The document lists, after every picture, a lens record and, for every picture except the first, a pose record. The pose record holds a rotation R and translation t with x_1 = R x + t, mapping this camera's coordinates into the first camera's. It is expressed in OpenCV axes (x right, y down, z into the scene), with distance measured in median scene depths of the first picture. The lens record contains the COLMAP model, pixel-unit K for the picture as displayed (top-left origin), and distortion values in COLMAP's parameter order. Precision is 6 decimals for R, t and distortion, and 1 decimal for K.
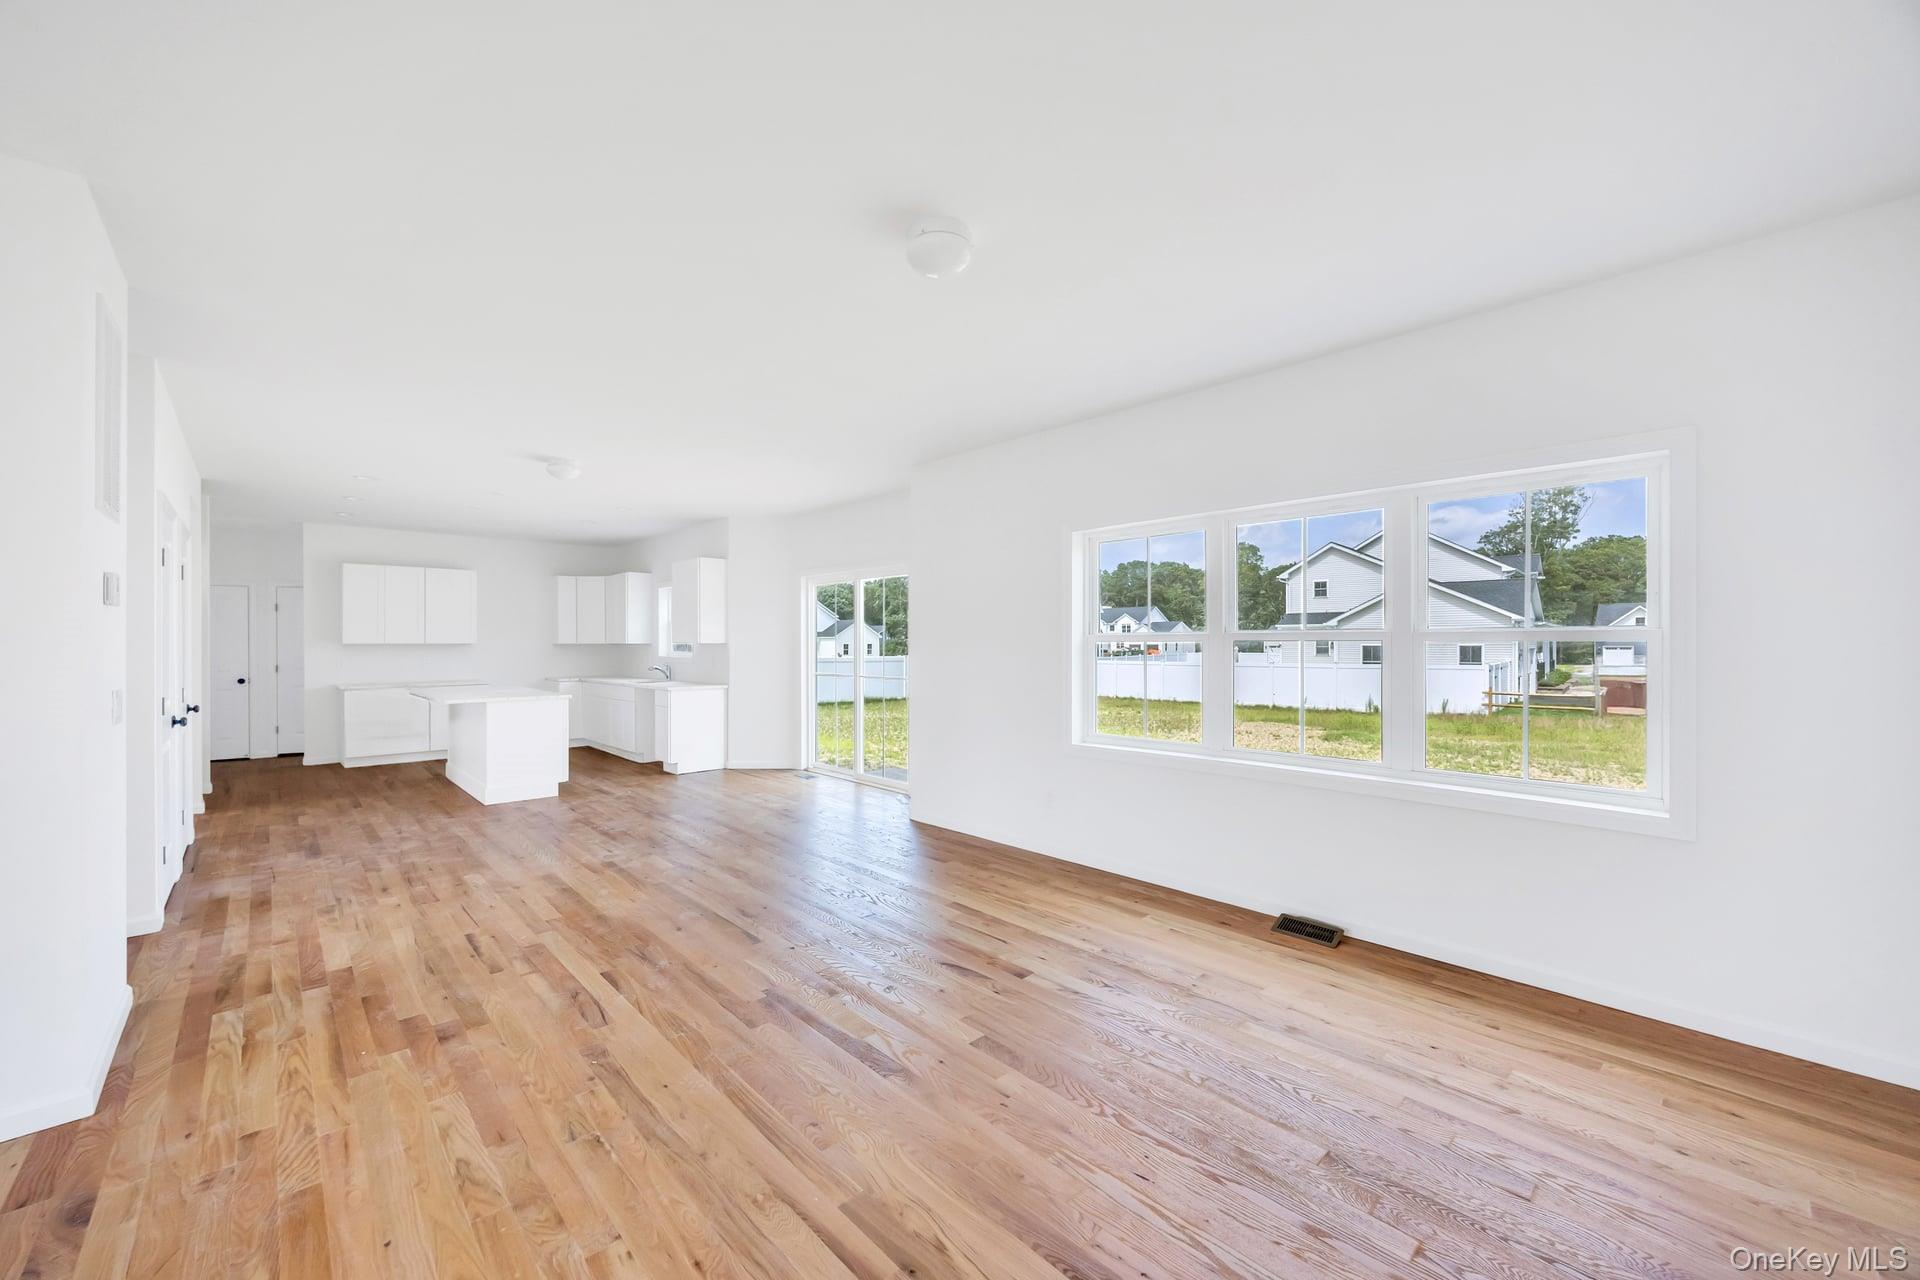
lens RADIAL K [[734.2, 0, 956.2], [0, 734.2, 644.8], [0, 0, 1]] dist [-0.002209, -0.000513]
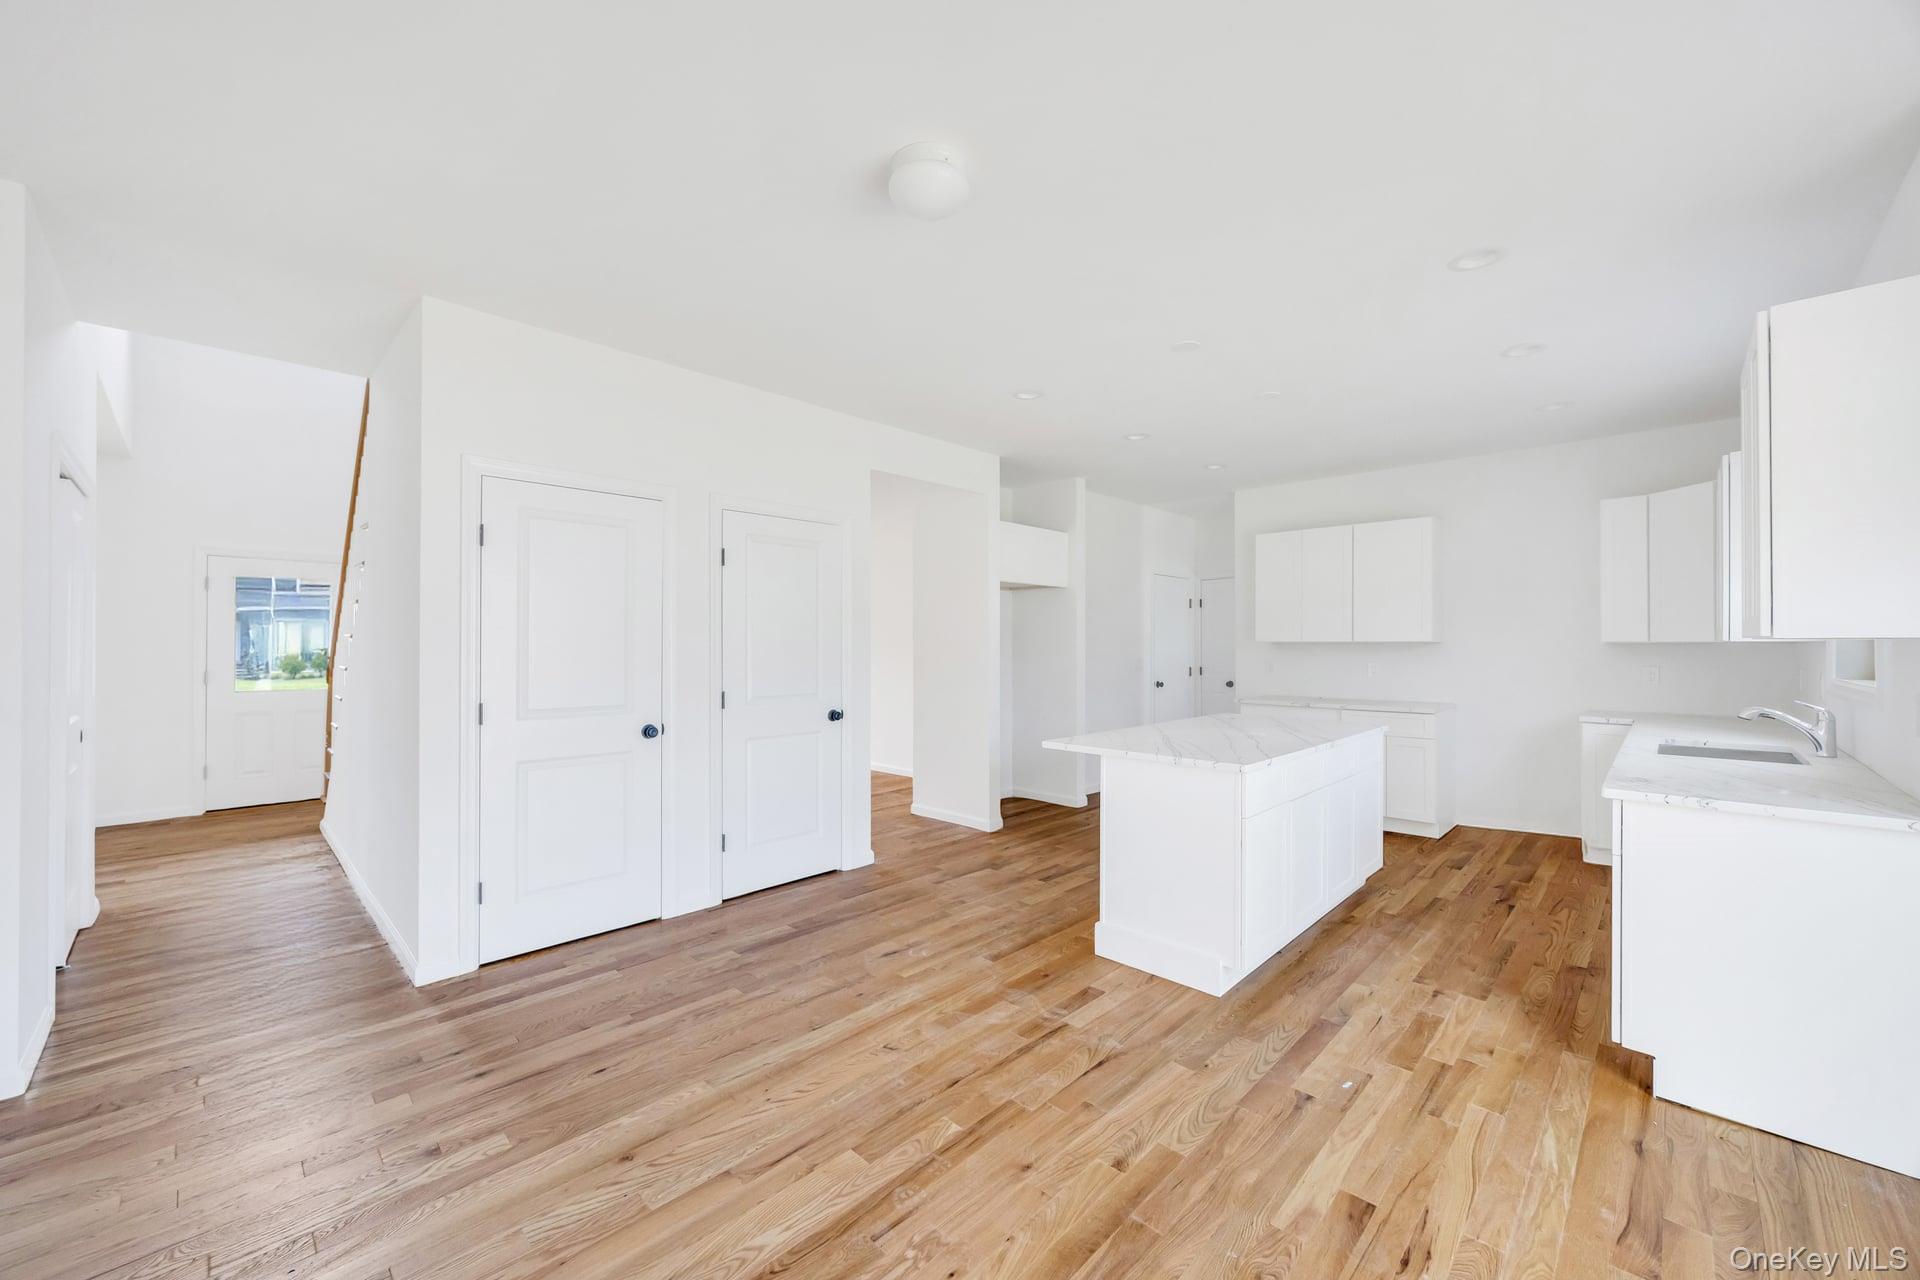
lens RADIAL K [[736.0, 0, 962.7], [0, 736.0, 641.4], [0, 0, 1]] dist [0.000393, -0.000010]
pose [[0.044529, -0.001527, -0.999007, -0.175413], [-0.002782, 0.999995, -0.001652, 0.001110], [0.999004, 0.002853, 0.044525, 1.190699]]
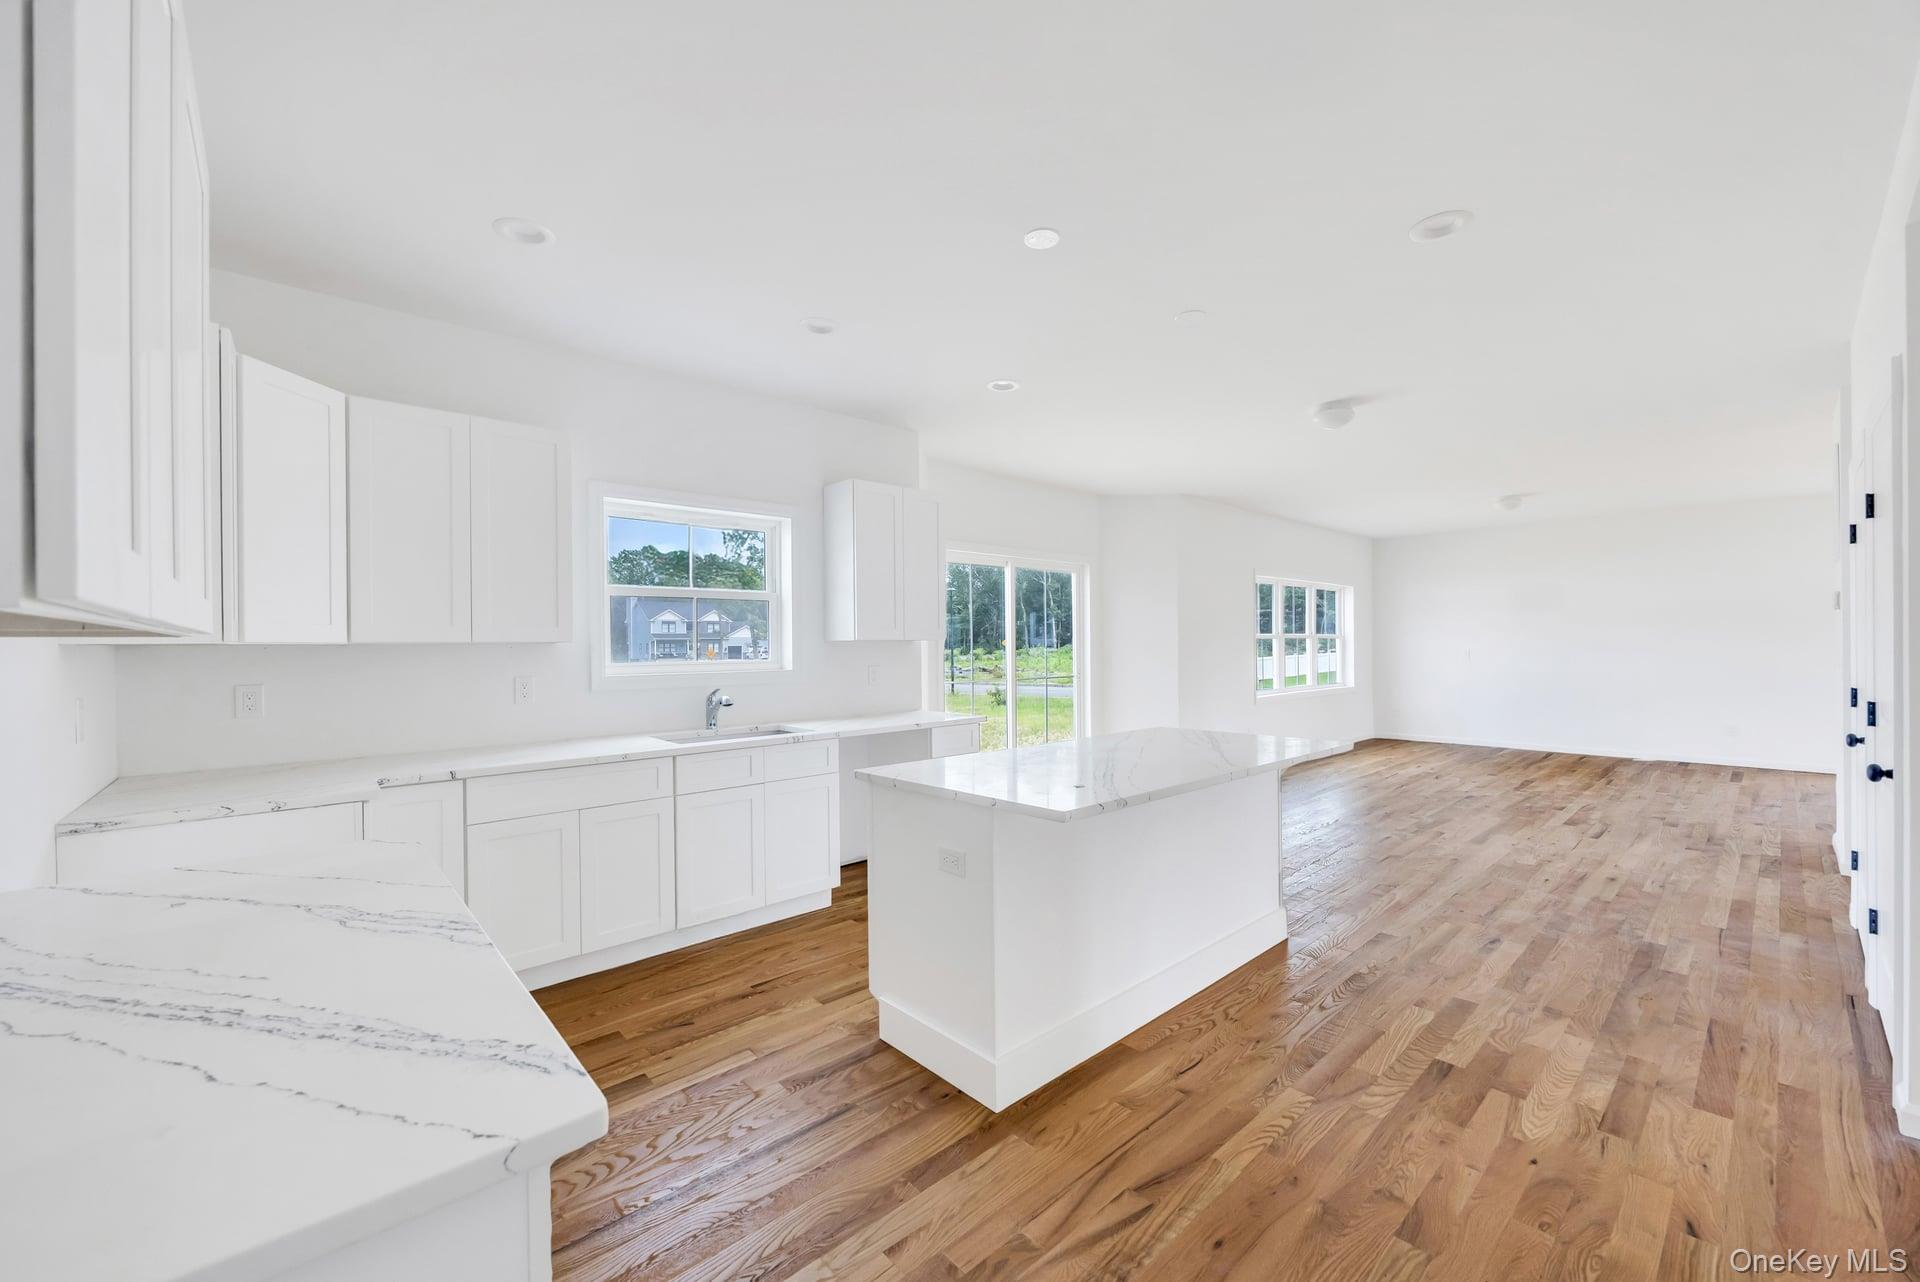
lens RADIAL K [[753.3, 0, 960.0], [0, 753.3, 641.0], [0, 0, 1]] dist [0.001951, 0.000075]
pose [[0.015018, 0.007571, 0.999859, -1.612310], [0.012618, 0.999890, -0.007760, 0.006637], [-0.999808, 0.012732, 0.014921, 1.653707]]
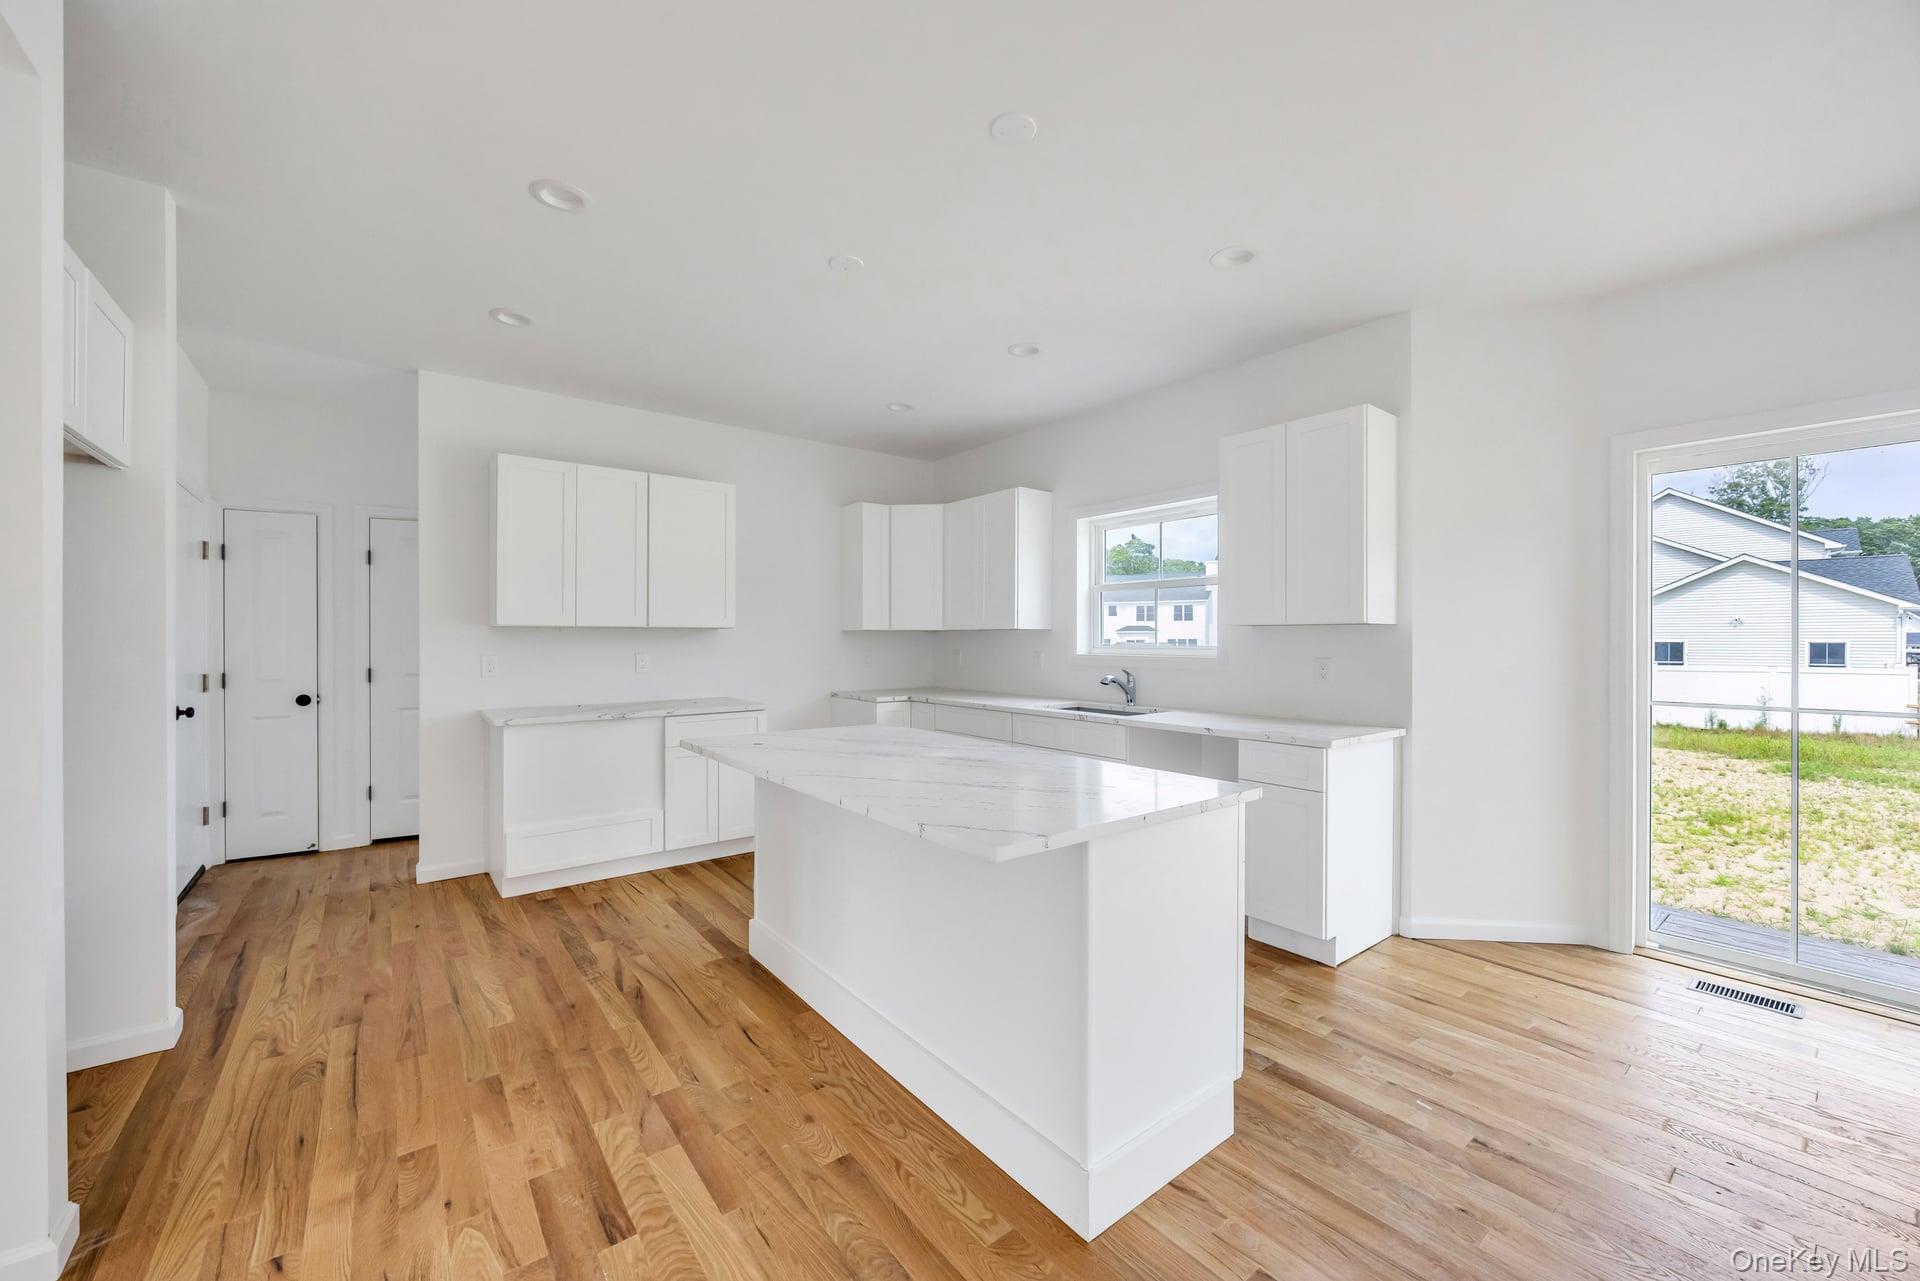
lens RADIAL K [[738.6, 0, 960.0], [0, 738.6, 640.5], [0, 0, 1]] dist [-0.001198, -0.000482]
pose [[0.995938, 0.002935, -0.089997, -0.896233], [-0.002979, 0.999996, -0.000356, 0.014320], [0.089995, 0.000622, 0.995942, 0.998578]]
